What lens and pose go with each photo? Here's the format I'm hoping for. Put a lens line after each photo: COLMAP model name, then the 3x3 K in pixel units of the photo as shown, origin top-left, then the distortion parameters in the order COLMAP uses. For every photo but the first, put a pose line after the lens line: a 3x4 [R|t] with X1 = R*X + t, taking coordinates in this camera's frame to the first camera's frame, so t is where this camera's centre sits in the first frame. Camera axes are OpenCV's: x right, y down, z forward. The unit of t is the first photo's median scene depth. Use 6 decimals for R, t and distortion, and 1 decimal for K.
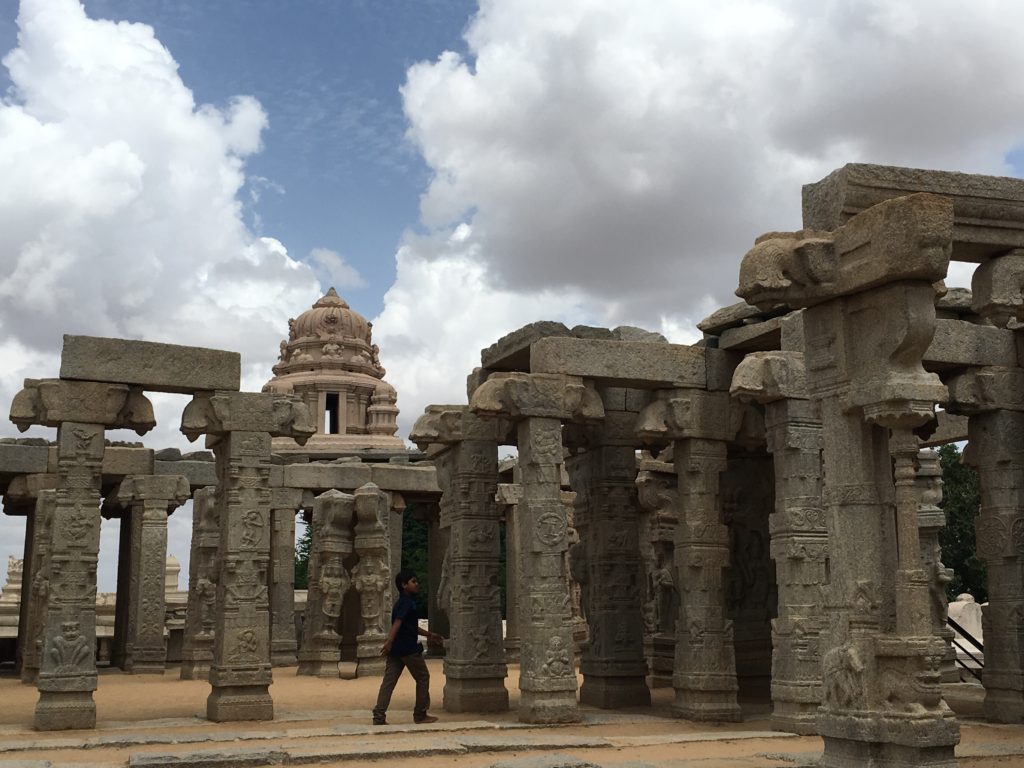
lens RADIAL K [[1318.3, 0, 512.0], [0, 1318.3, 384.0], [0, 0, 1]] dist [0.063177, 0.017437]
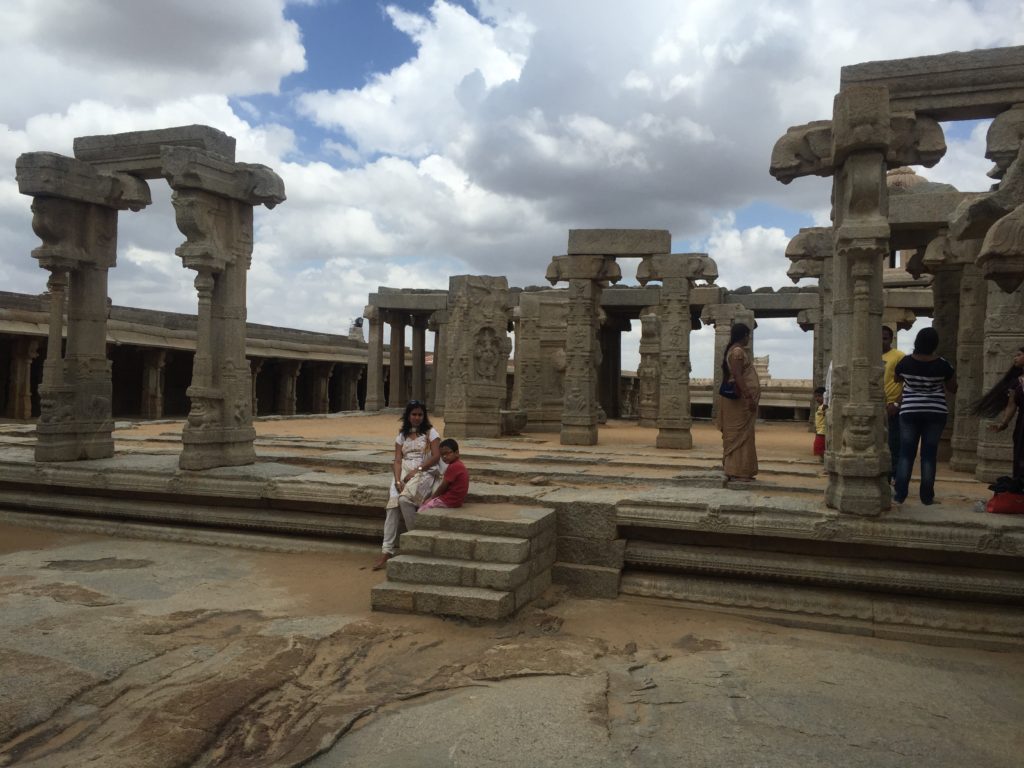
lens RADIAL K [[897.7, 0, 512.0], [0, 897.7, 384.0], [0, 0, 1]] dist [0.020050, -0.017773]
pose [[0.757965, 0.019688, -0.651998, 0.400908], [0.083966, 0.988284, 0.127455, 0.007572], [0.646869, -0.151352, 0.747431, 0.016009]]
